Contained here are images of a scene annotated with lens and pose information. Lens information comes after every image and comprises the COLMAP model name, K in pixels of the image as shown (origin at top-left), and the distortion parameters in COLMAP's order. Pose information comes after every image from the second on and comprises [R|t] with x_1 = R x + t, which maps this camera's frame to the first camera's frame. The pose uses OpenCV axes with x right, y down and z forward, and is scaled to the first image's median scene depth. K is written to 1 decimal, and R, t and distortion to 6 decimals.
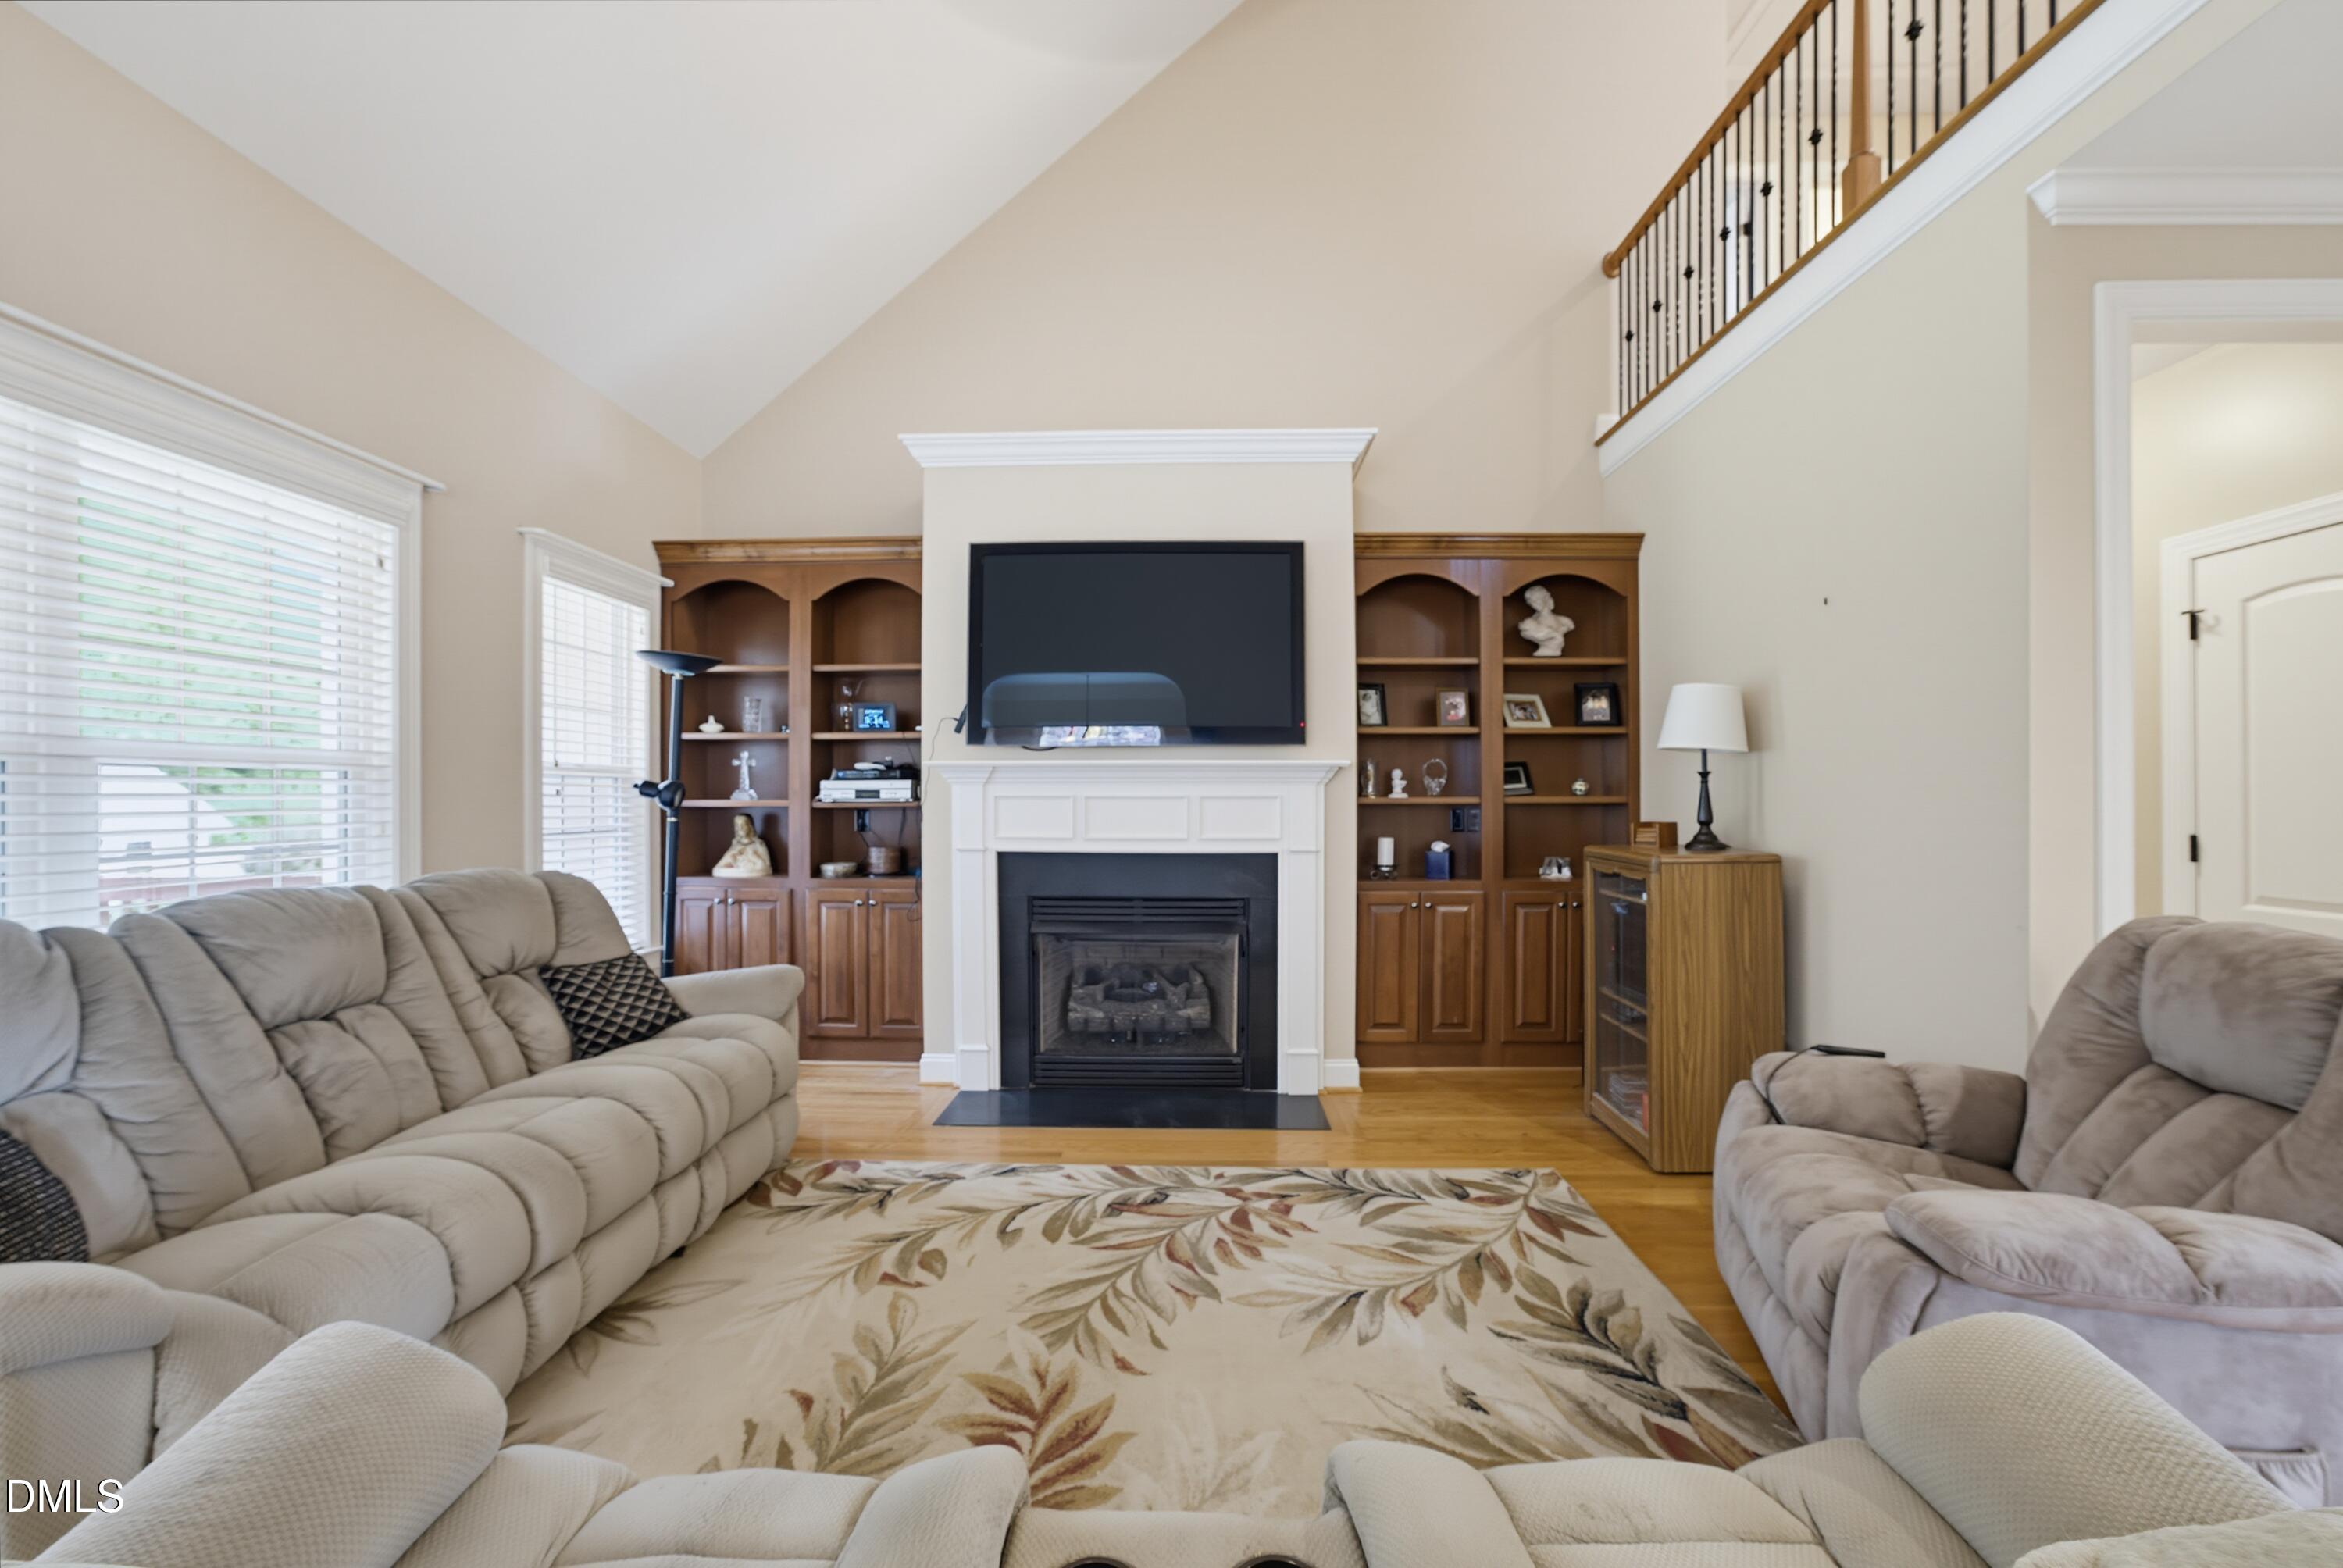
lens RADIAL K [[919.5, 0, 1171.7], [0, 919.5, 796.4], [0, 0, 1]] dist [-0.026696, 0.011400]
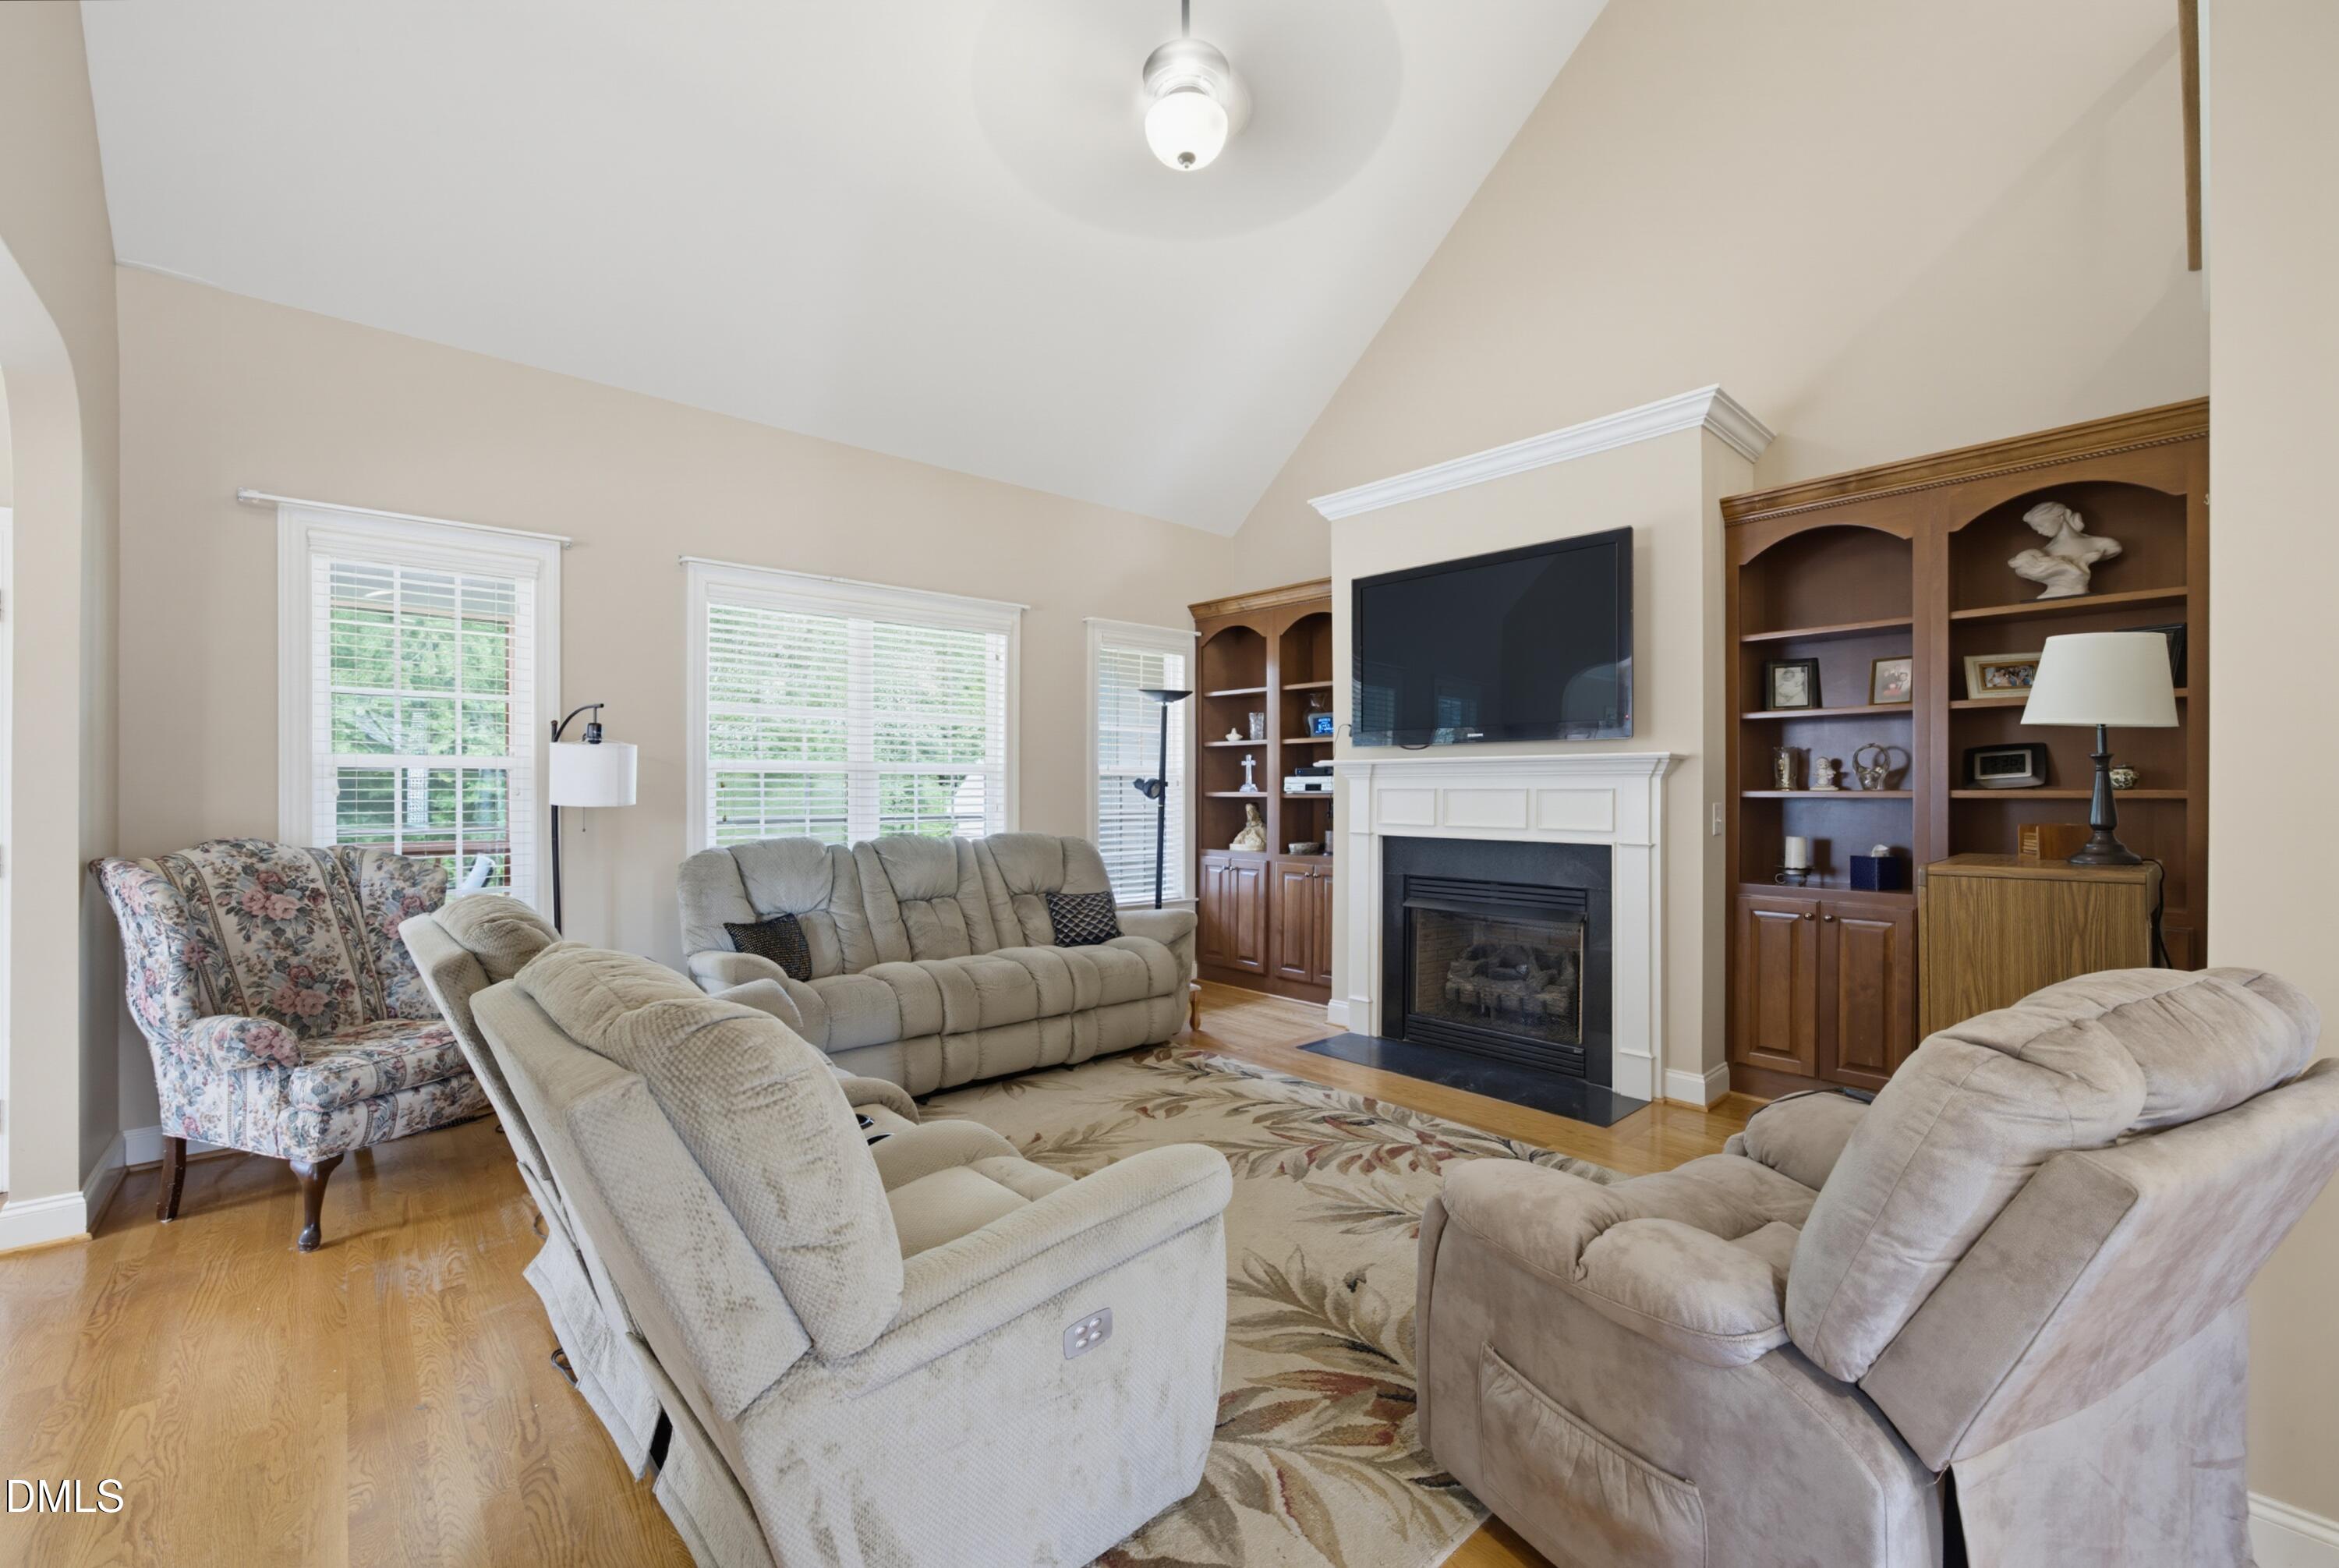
lens RADIAL K [[953.8, 0, 1187.8], [0, 953.8, 784.9], [0, 0, 1]] dist [-0.065619, 0.049217]
pose [[0.699841, -0.002718, -0.714294, 0.519051], [0.000166, 0.999993, -0.003643, -0.001059], [0.714299, 0.002430, 0.699836, -0.026121]]
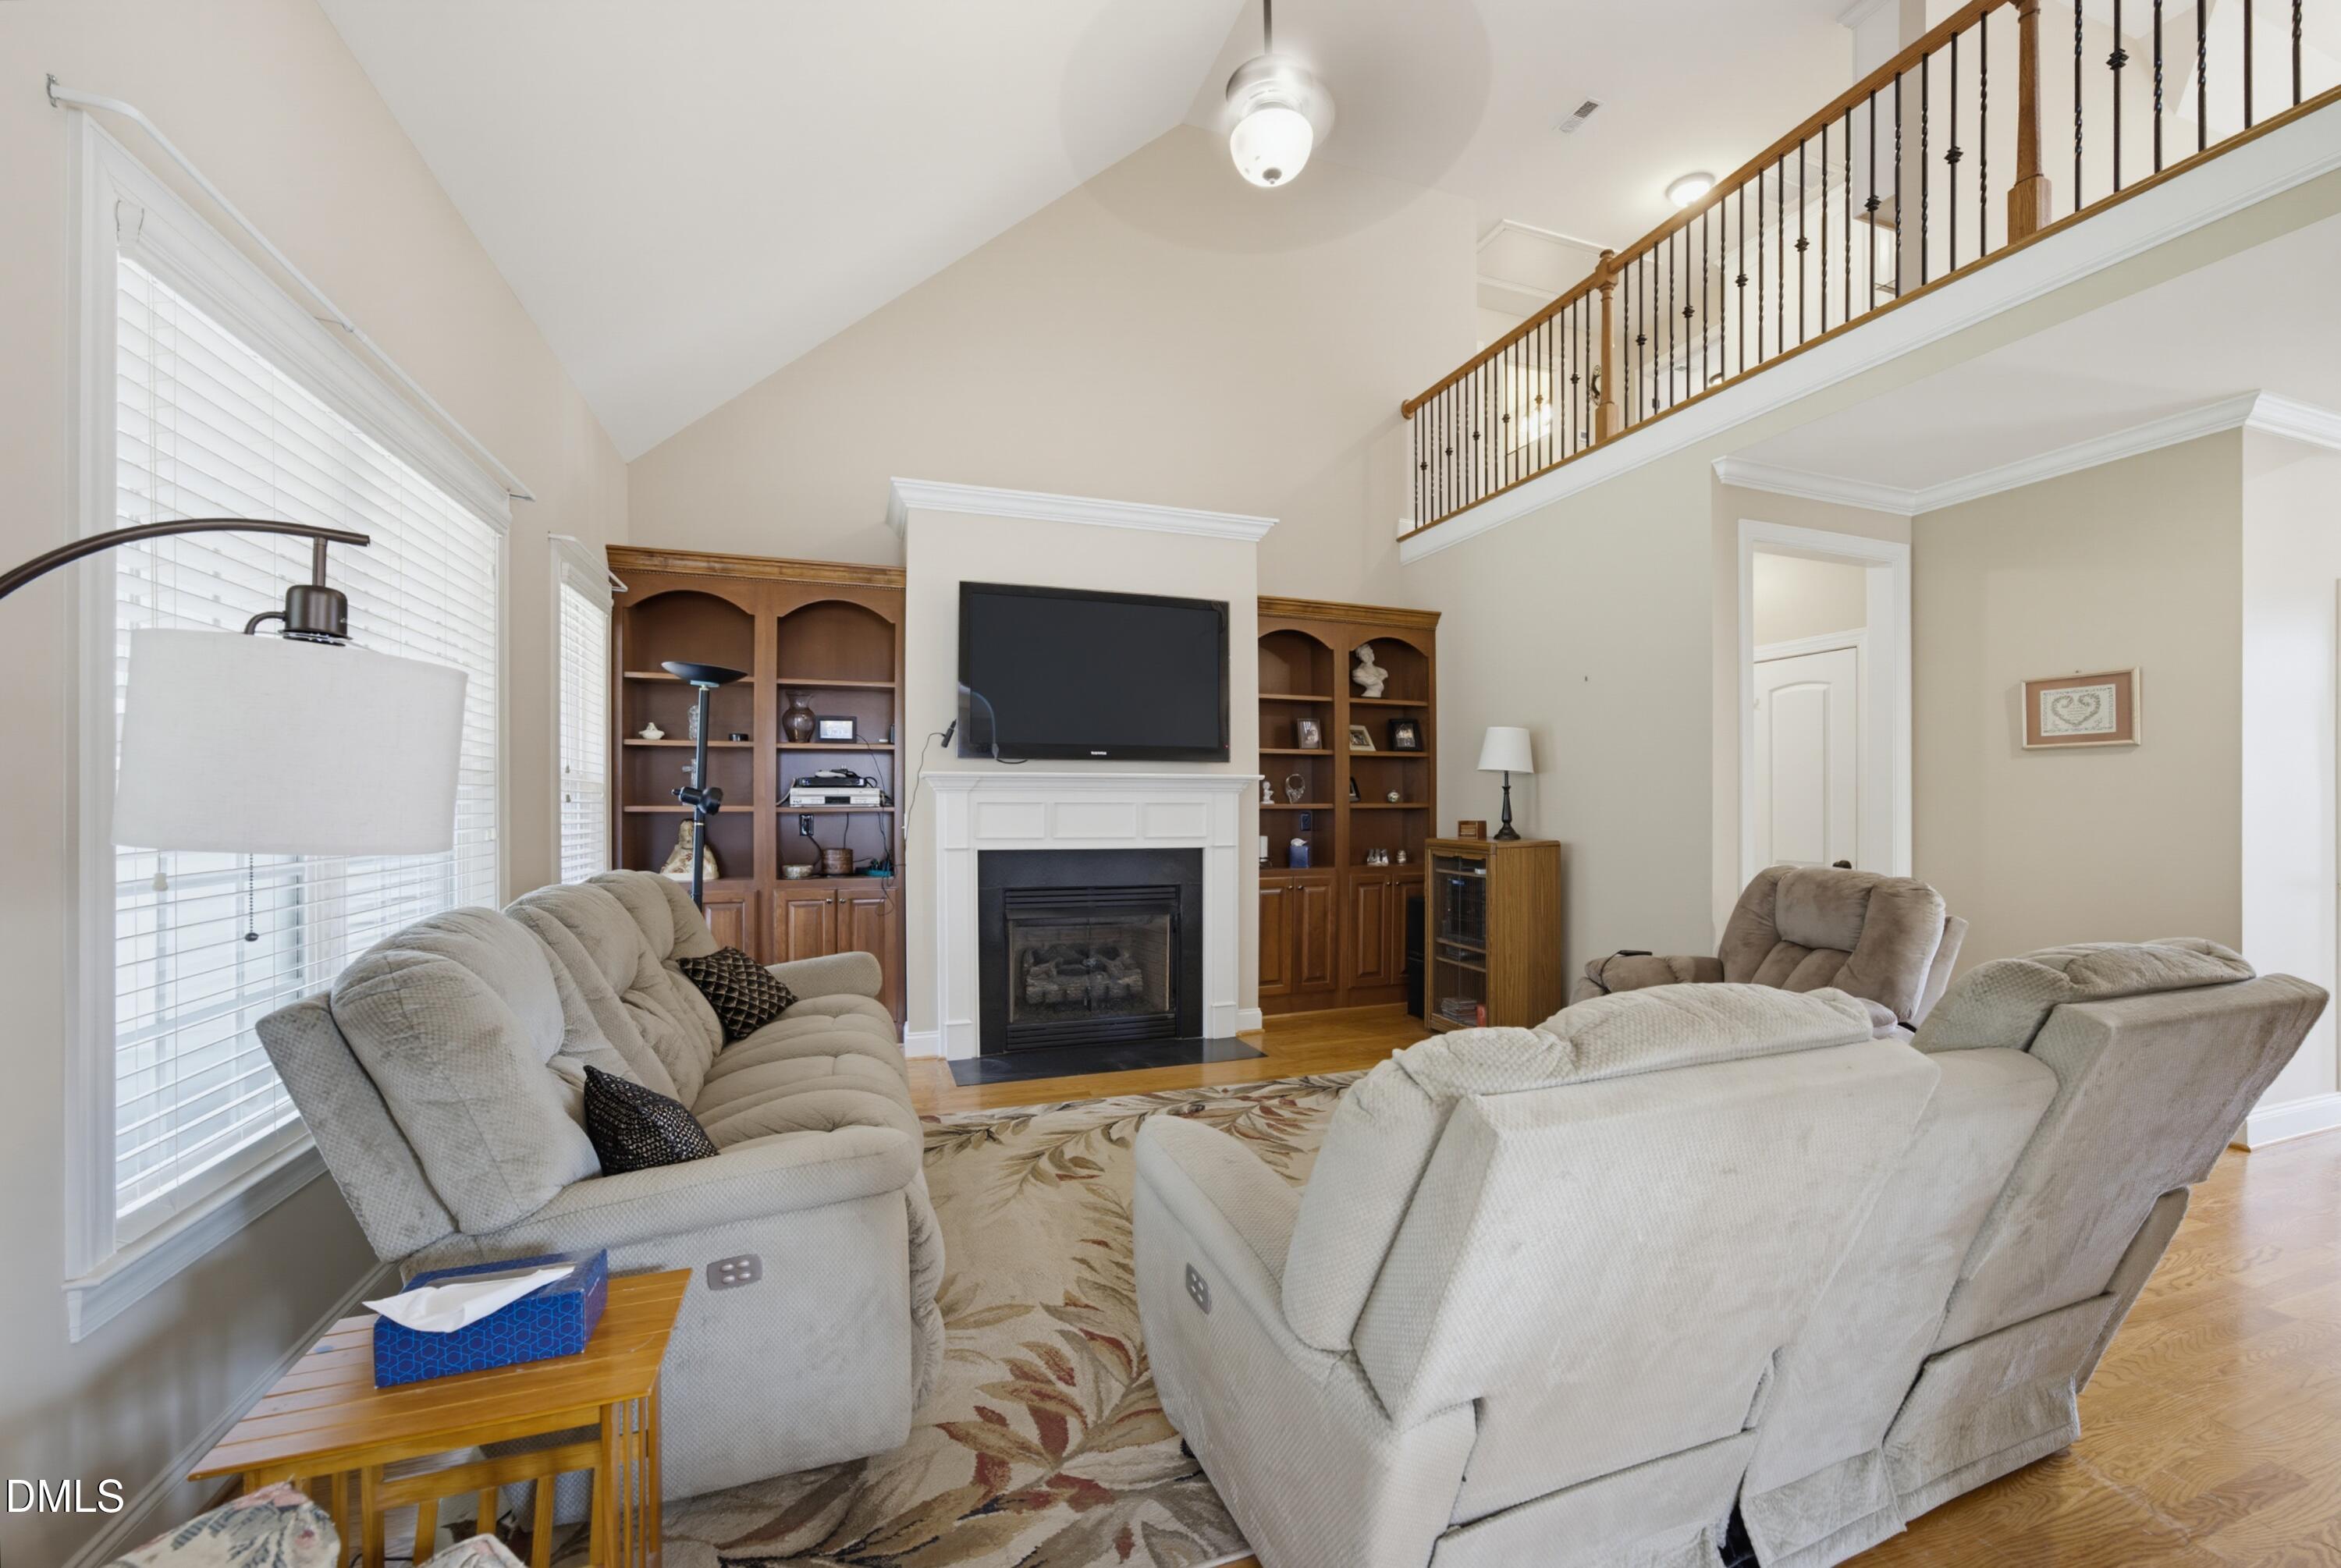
lens RADIAL K [[918.7, 0, 1170.7], [0, 918.7, 796.4], [0, 0, 1]] dist [-0.026696, 0.011400]
pose [[0.934312, 0.003140, 0.356442, -0.381272], [-0.000804, 0.999977, -0.006701, -0.000095], [-0.356454, 0.005974, 0.934294, -0.159931]]
